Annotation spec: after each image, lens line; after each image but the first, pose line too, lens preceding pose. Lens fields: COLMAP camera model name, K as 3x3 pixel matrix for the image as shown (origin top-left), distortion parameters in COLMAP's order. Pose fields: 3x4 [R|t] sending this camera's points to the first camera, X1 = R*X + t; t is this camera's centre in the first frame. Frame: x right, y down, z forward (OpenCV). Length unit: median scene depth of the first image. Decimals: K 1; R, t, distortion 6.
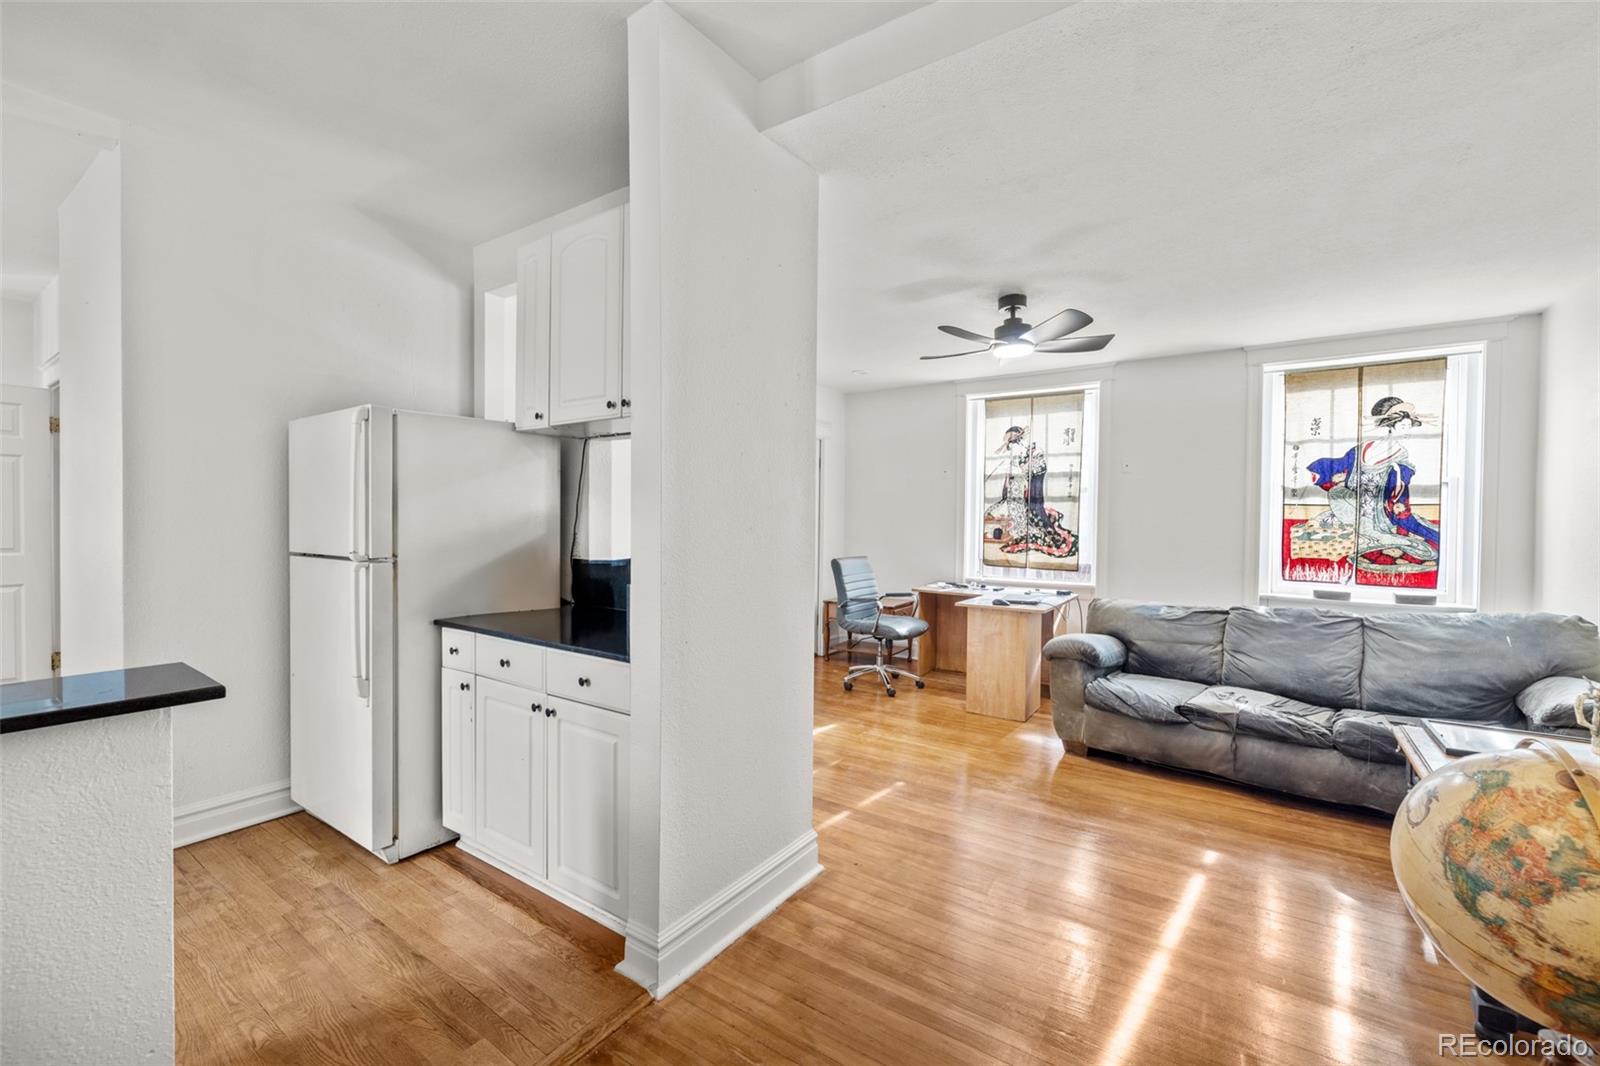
lens RADIAL K [[671.5, 0, 796.8], [0, 671.5, 529.7], [0, 0, 1]] dist [-0.000914, 0.000081]
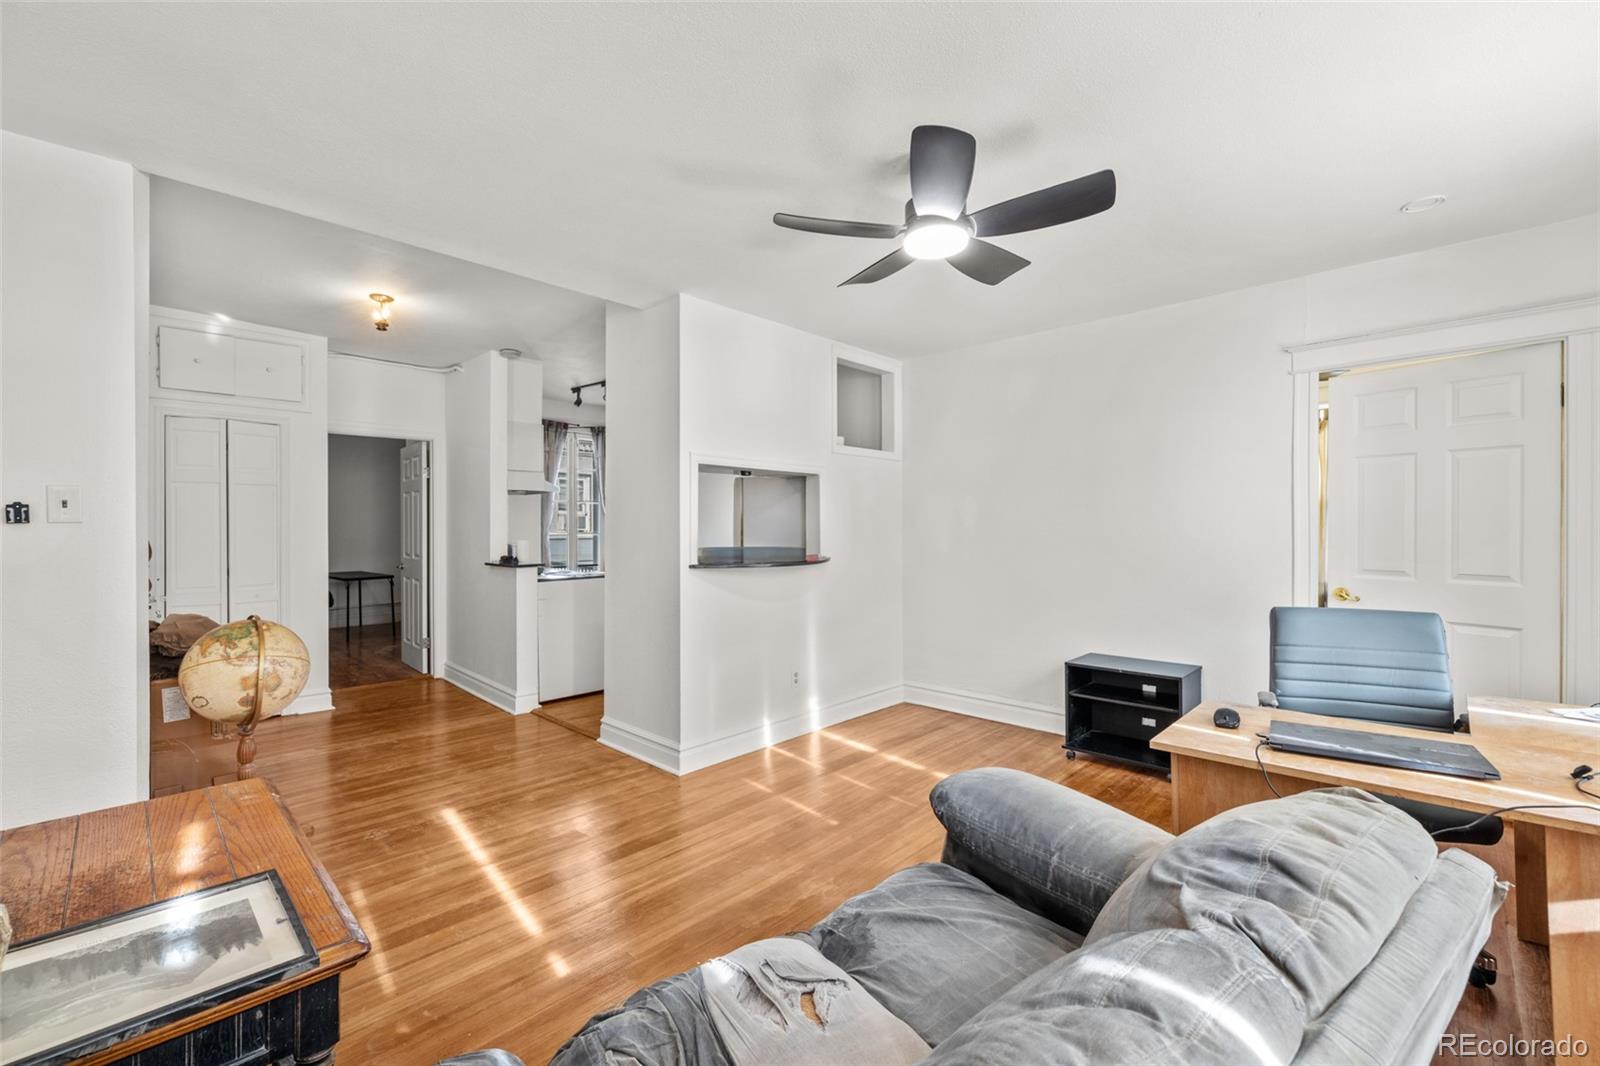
lens RADIAL K [[671.5, 0, 795.9], [0, 671.5, 526.8], [0, 0, 1]] dist [-0.000914, 0.000081]
pose [[-0.157411, -0.013596, -0.987440, 0.824850], [-0.013508, 0.999841, -0.011613, -0.003143], [0.987441, 0.011510, -0.157570, 0.856095]]
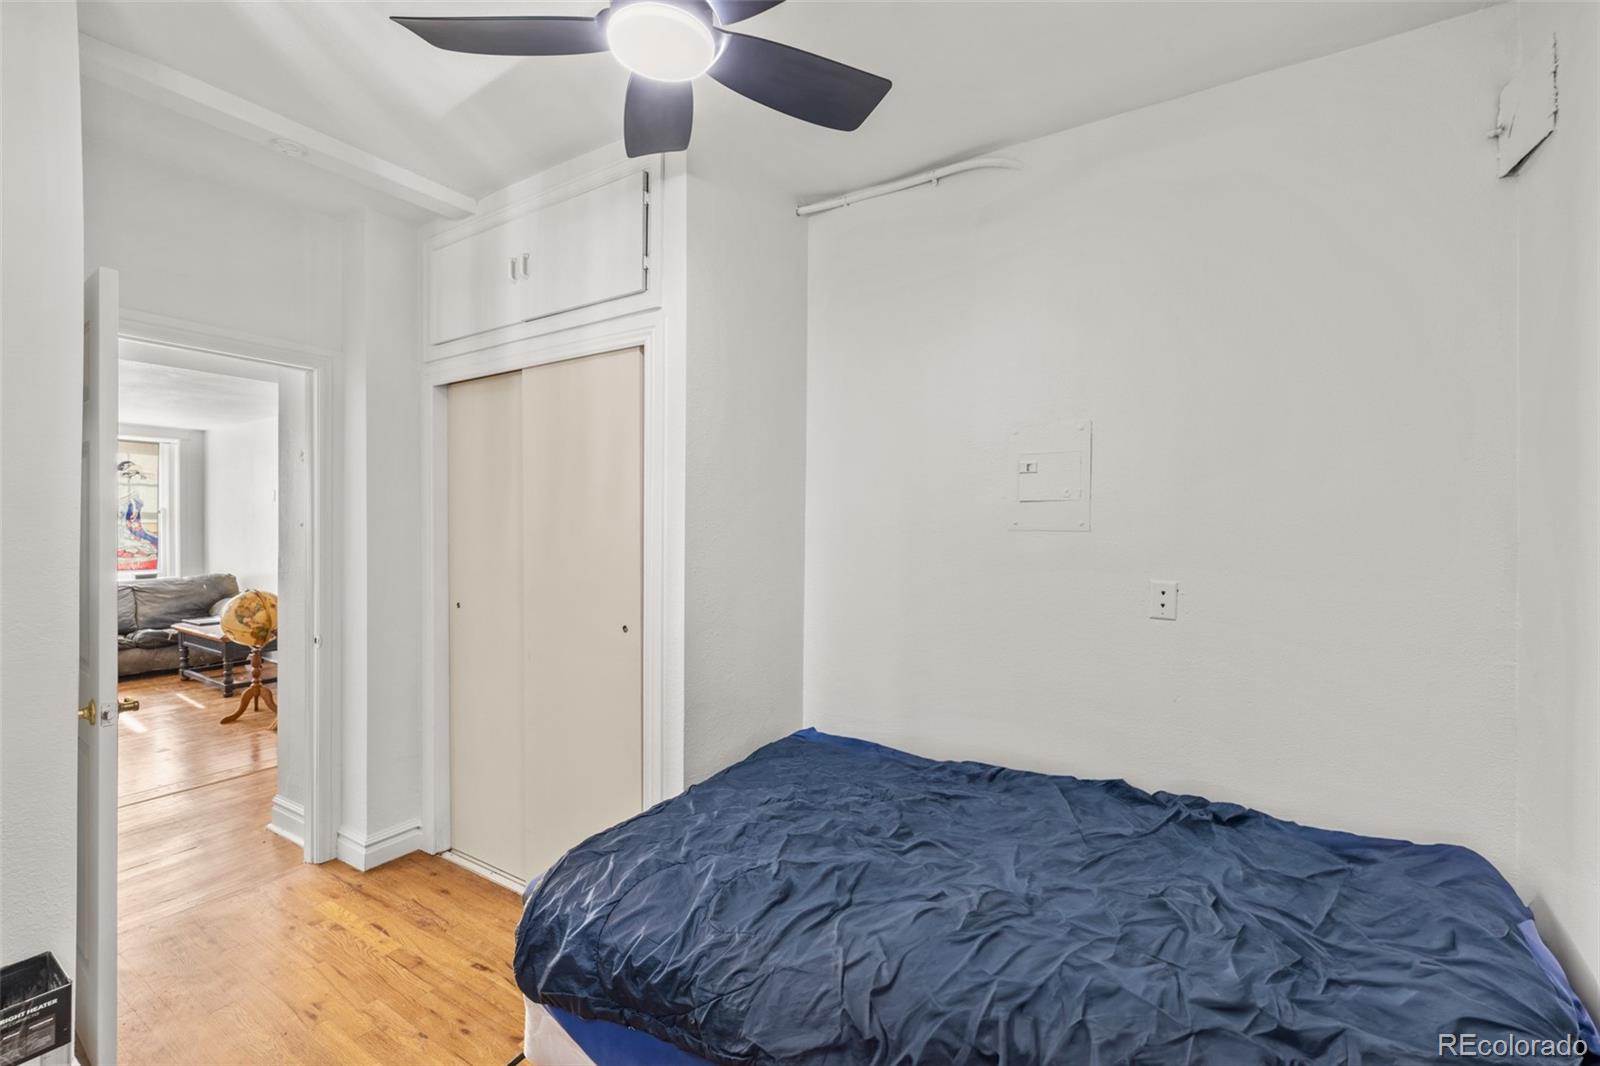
lens RADIAL K [[671.5, 0, 789.1], [0, 671.5, 528.9], [0, 0, 1]] dist [-0.000914, 0.000081]
pose [[-0.036903, -0.019434, 0.999130, -0.932698], [0.010607, 0.999747, 0.019837, -0.039555], [-0.999263, 0.011330, -0.036688, -0.653385]]
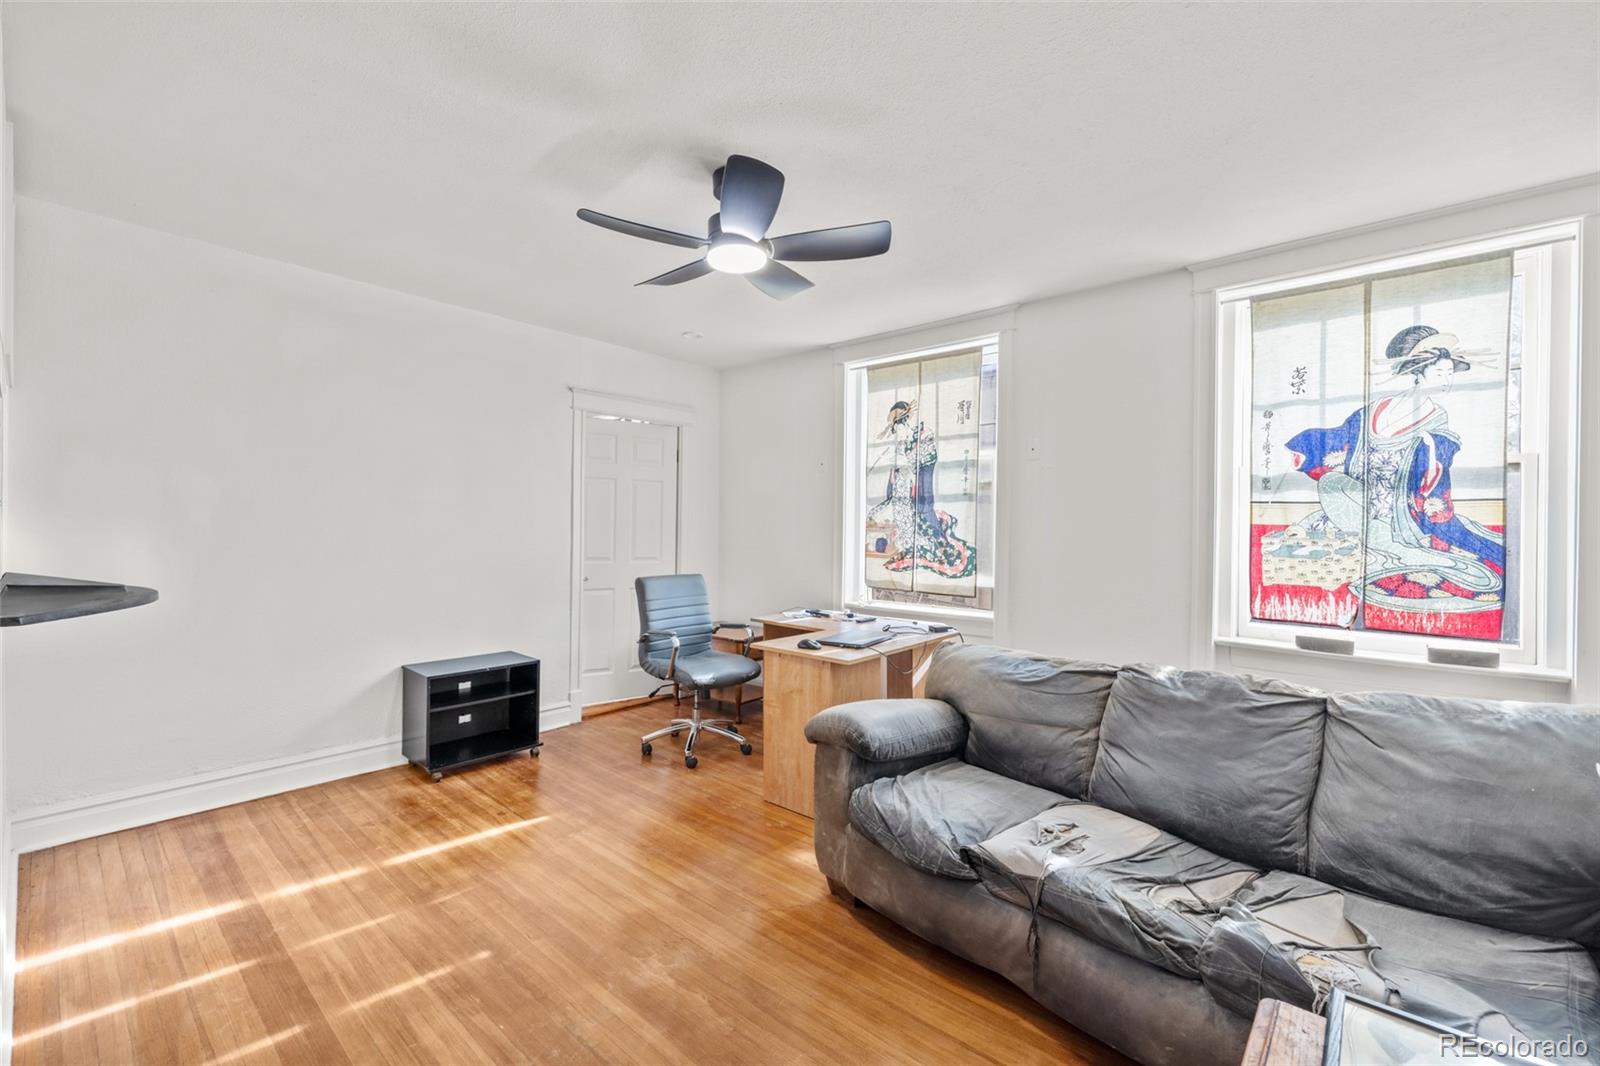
lens RADIAL K [[671.5, 0, 797.9], [0, 671.5, 529.5], [0, 0, 1]] dist [-0.000914, 0.000081]
pose [[0.993411, 0.001112, -0.114605, 0.399554], [-0.002908, 0.999876, -0.015498, 0.000391], [0.114574, 0.015729, 0.993290, 0.333125]]
